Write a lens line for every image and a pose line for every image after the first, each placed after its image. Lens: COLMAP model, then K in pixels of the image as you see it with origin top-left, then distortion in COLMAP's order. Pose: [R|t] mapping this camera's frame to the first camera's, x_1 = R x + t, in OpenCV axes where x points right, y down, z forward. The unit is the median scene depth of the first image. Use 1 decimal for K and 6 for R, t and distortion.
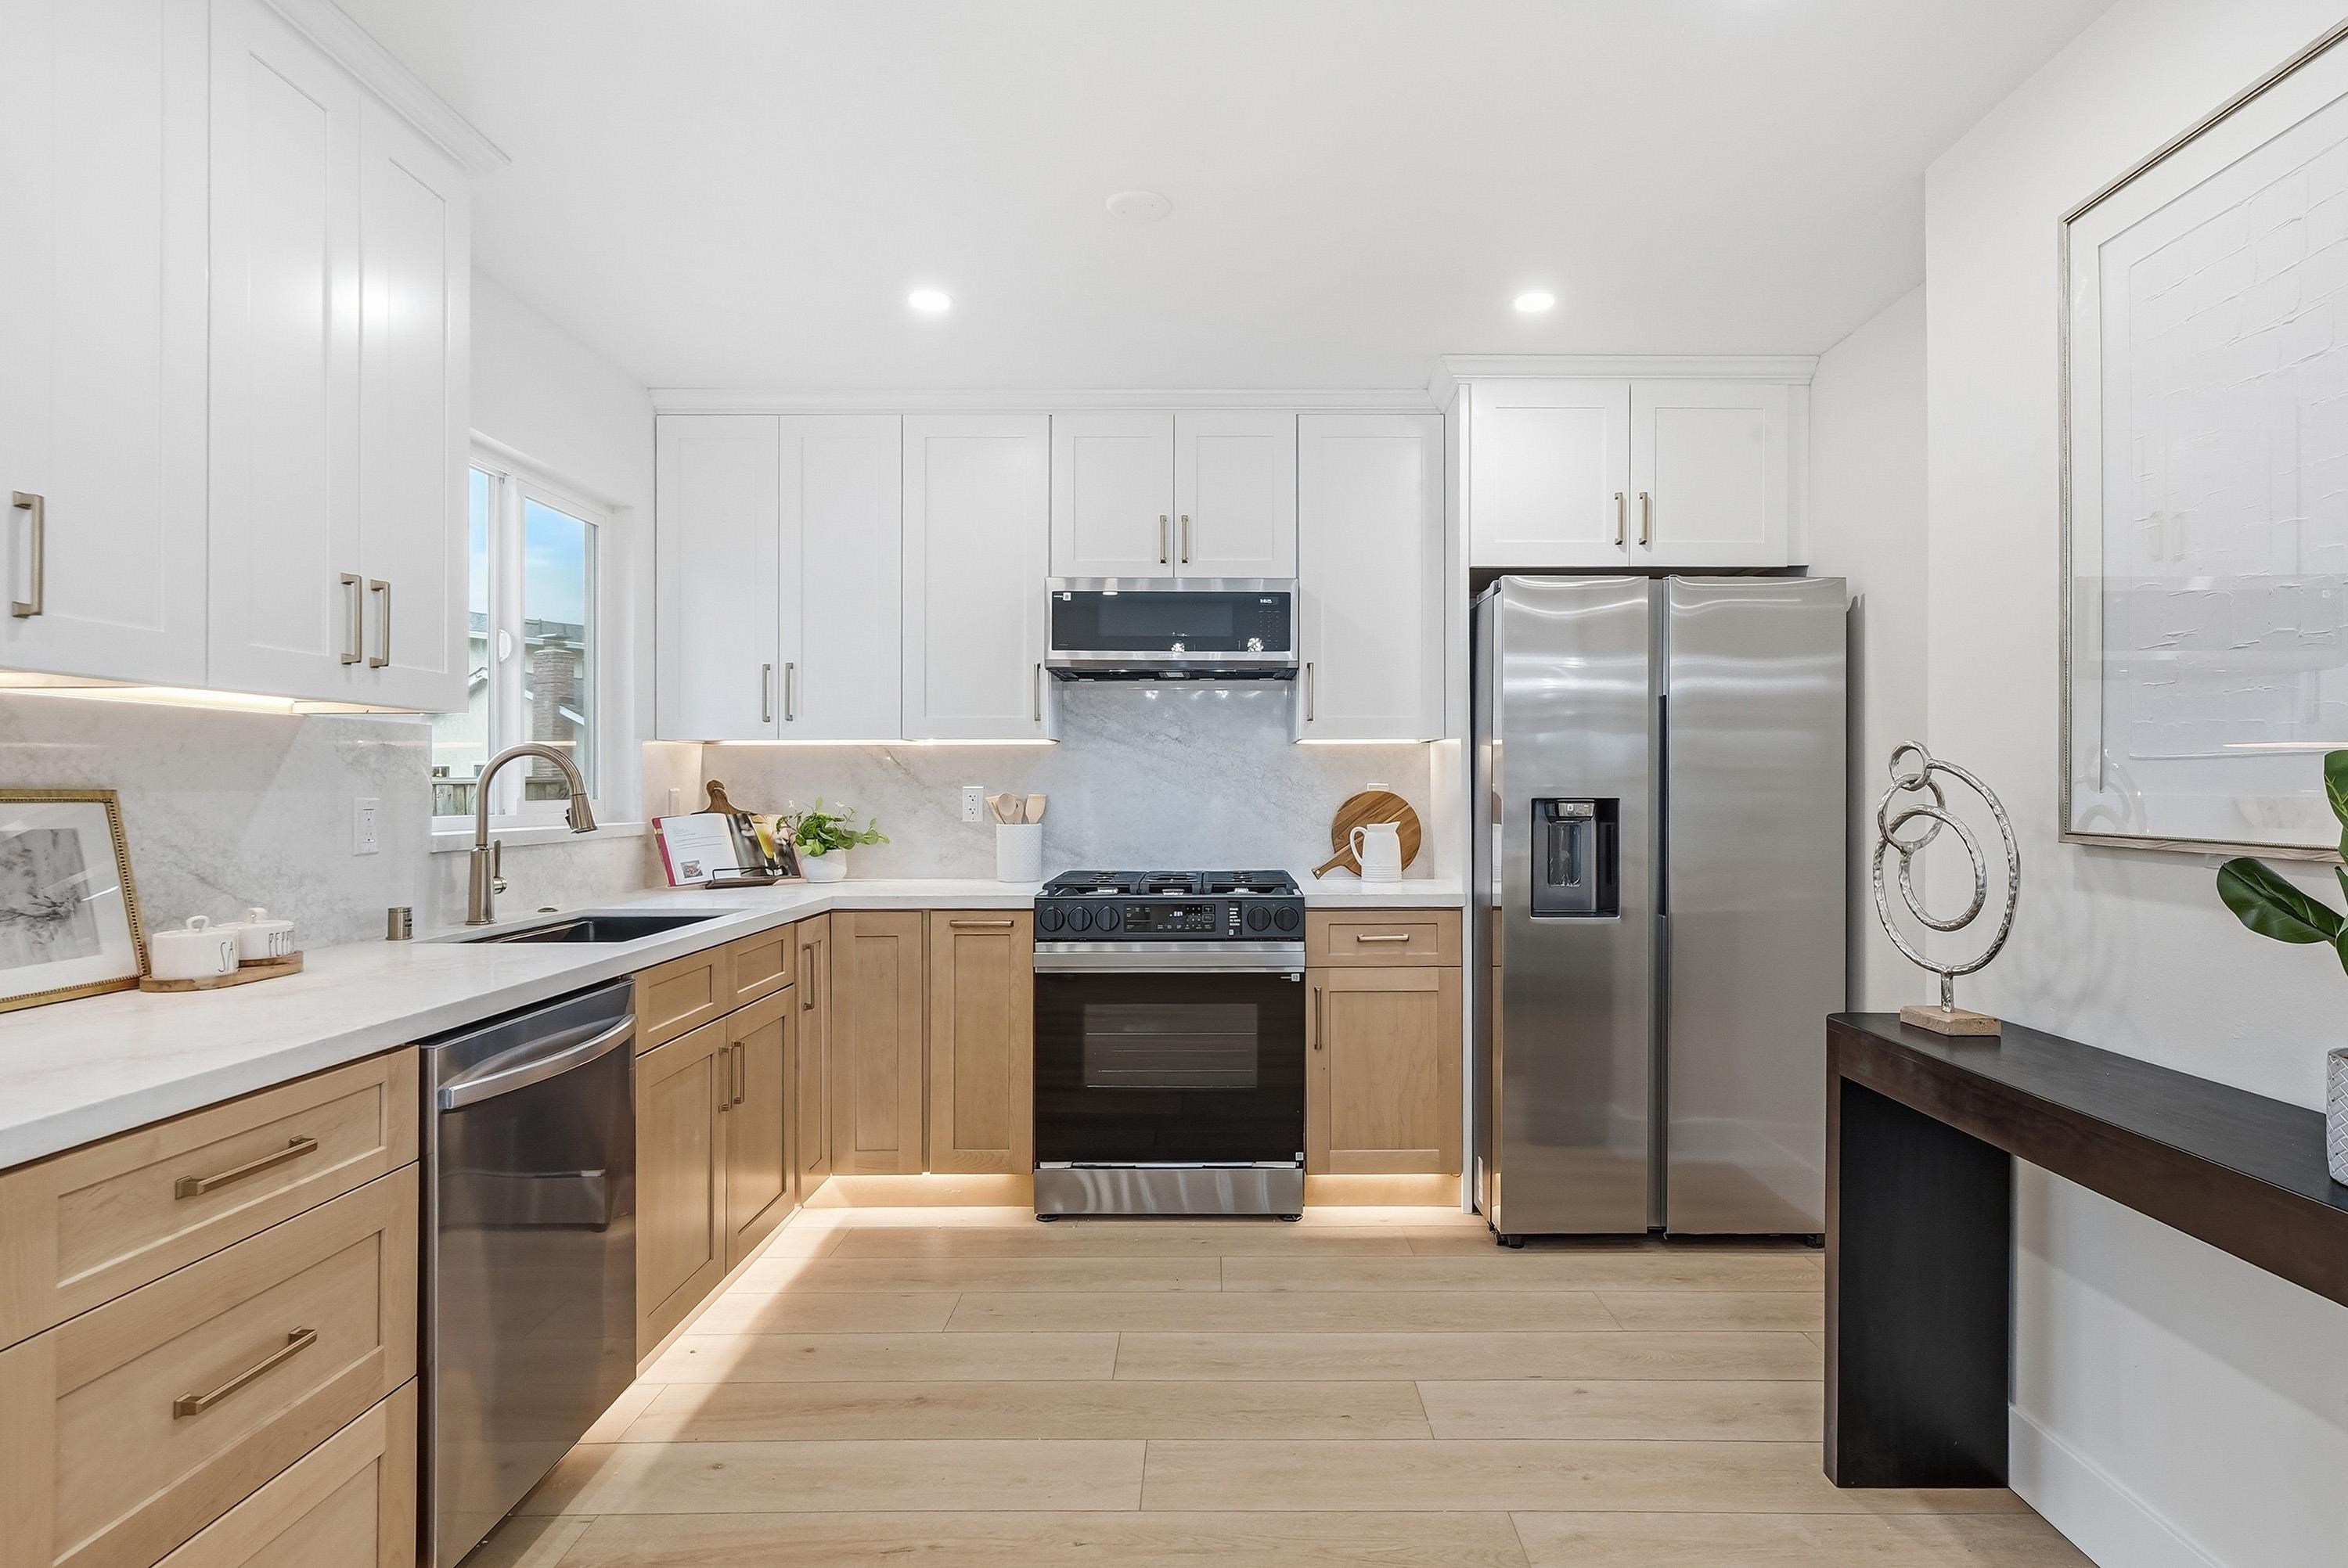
lens RADIAL K [[1247.9, 0, 1184.1], [0, 1247.9, 786.3], [0, 0, 1]] dist [-0.001063, -0.000236]
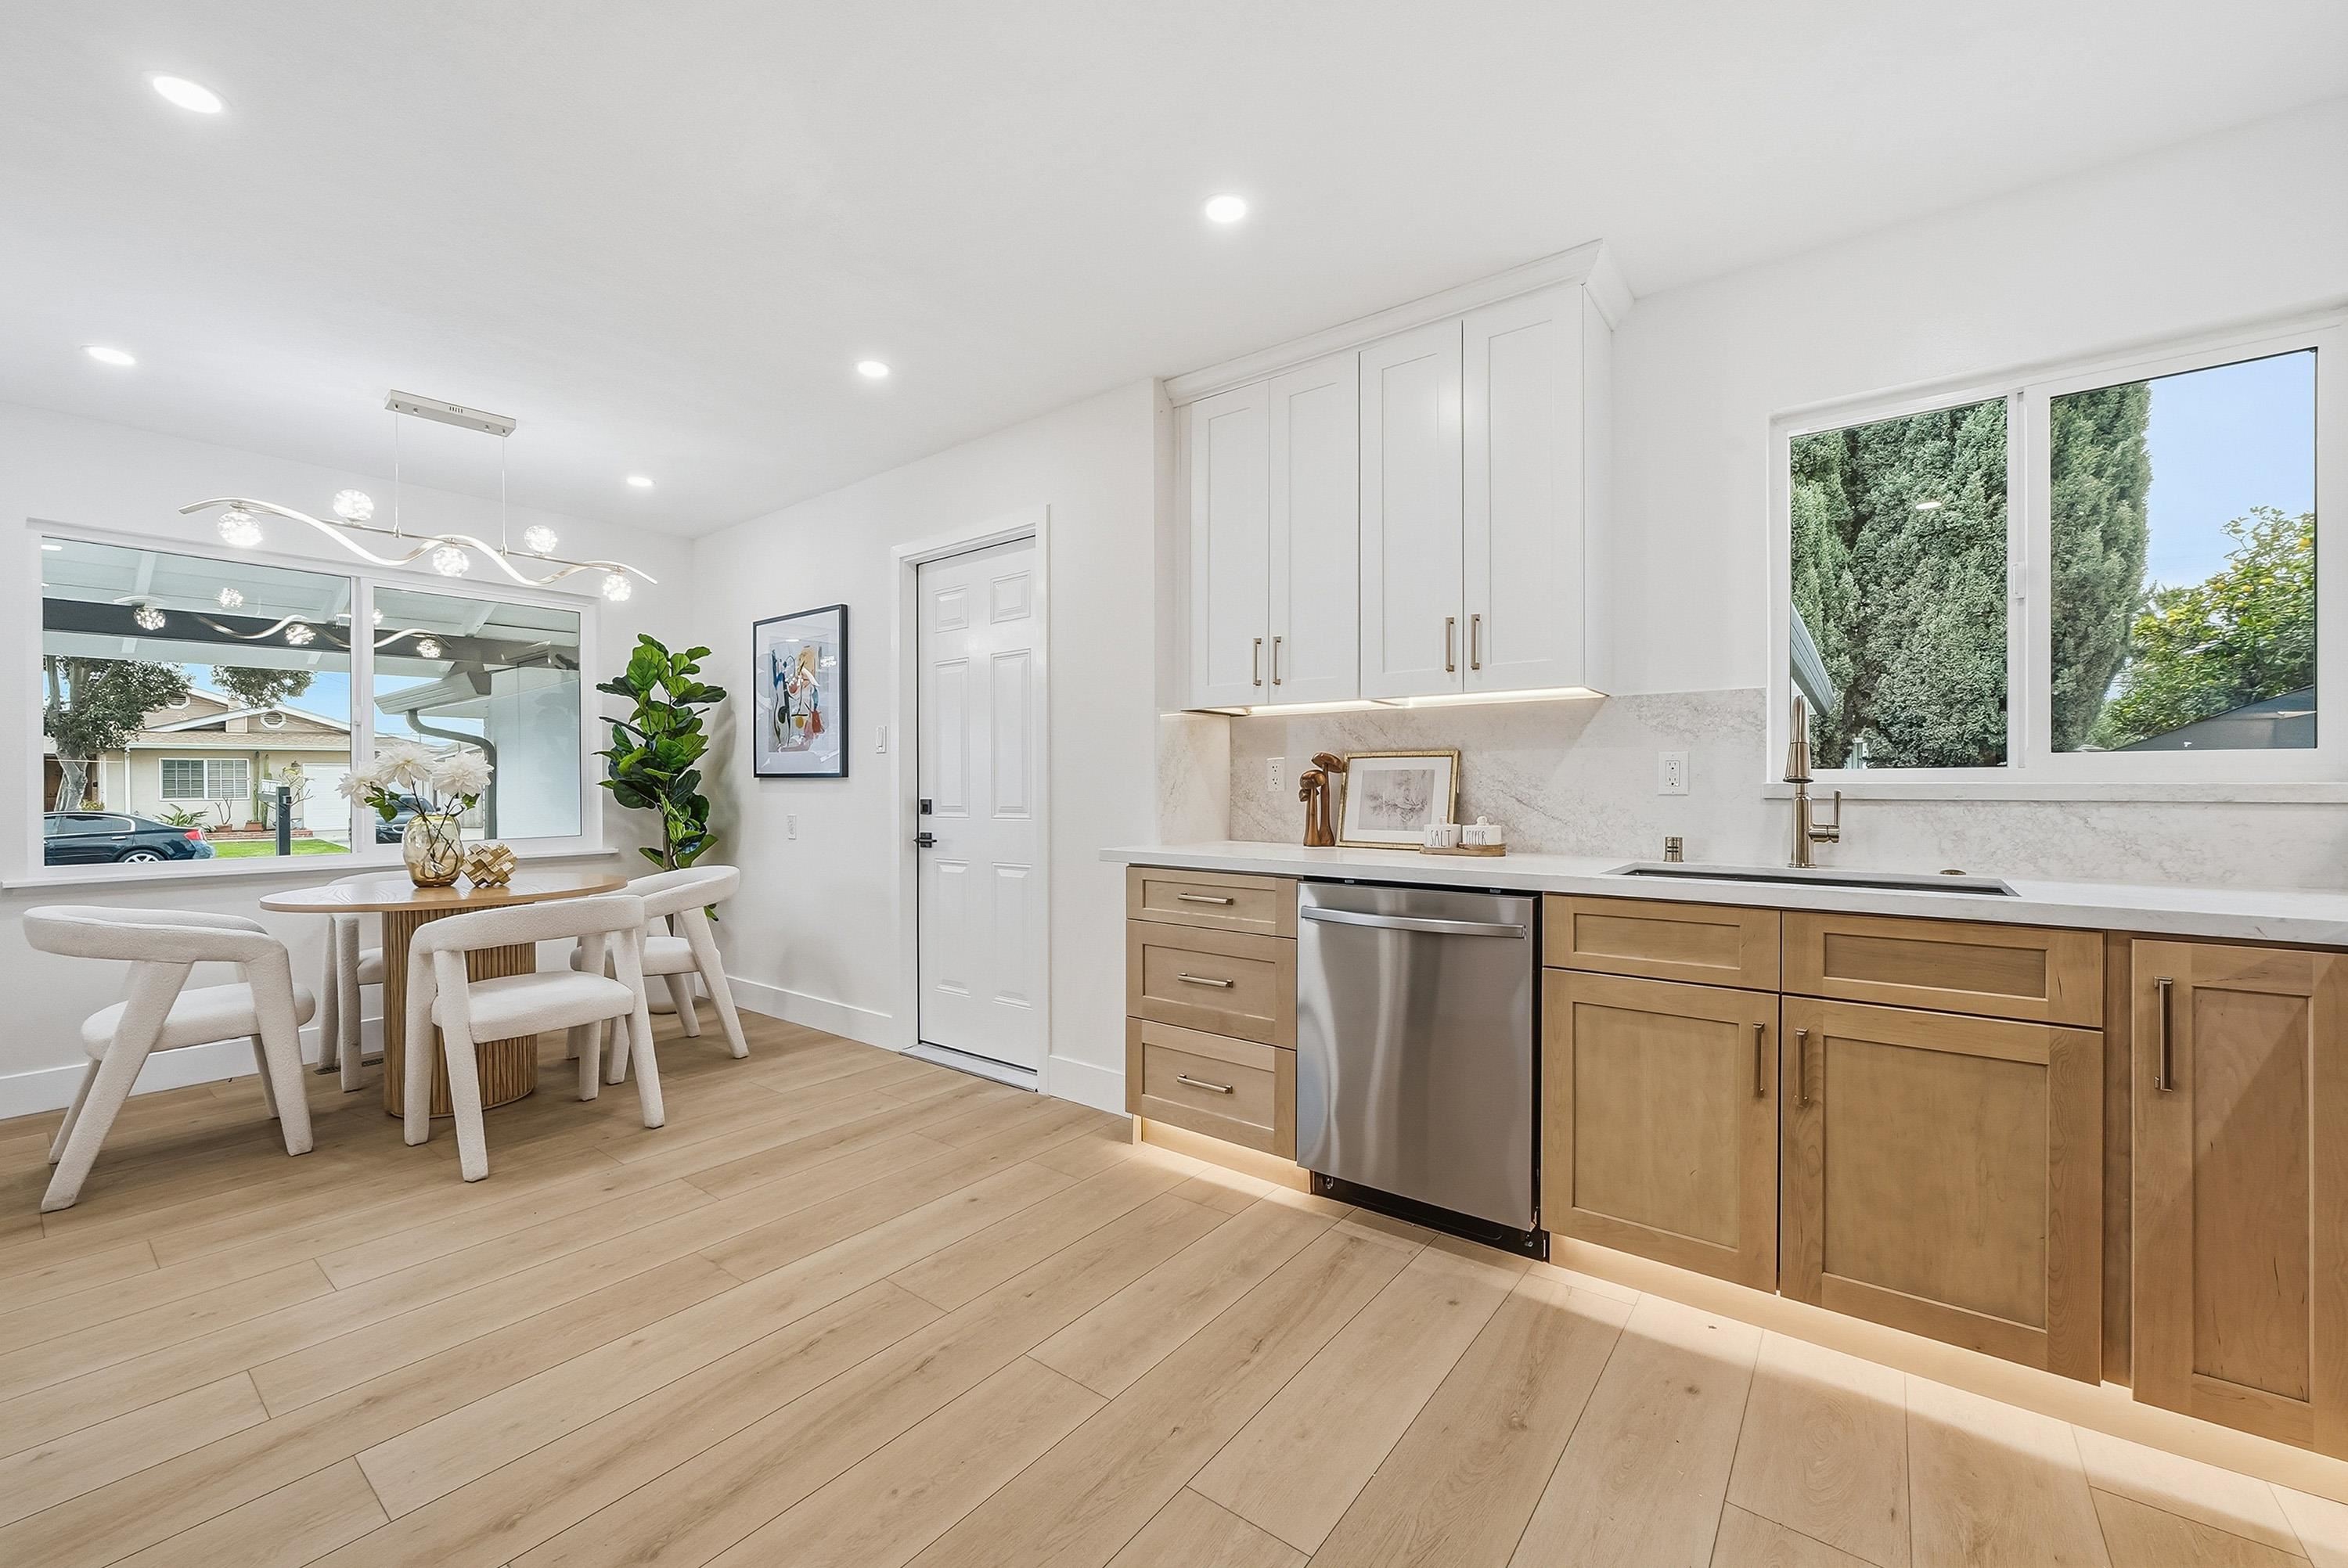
lens RADIAL K [[935.3, 0, 1189.6], [0, 935.3, 778.6], [0, 0, 1]] dist [-0.001106, 0.000632]
pose [[-0.585755, -0.006801, -0.810459, 0.496561], [0.000747, 0.999960, -0.008931, 0.051597], [0.810488, -0.005837, -0.585727, 1.313527]]
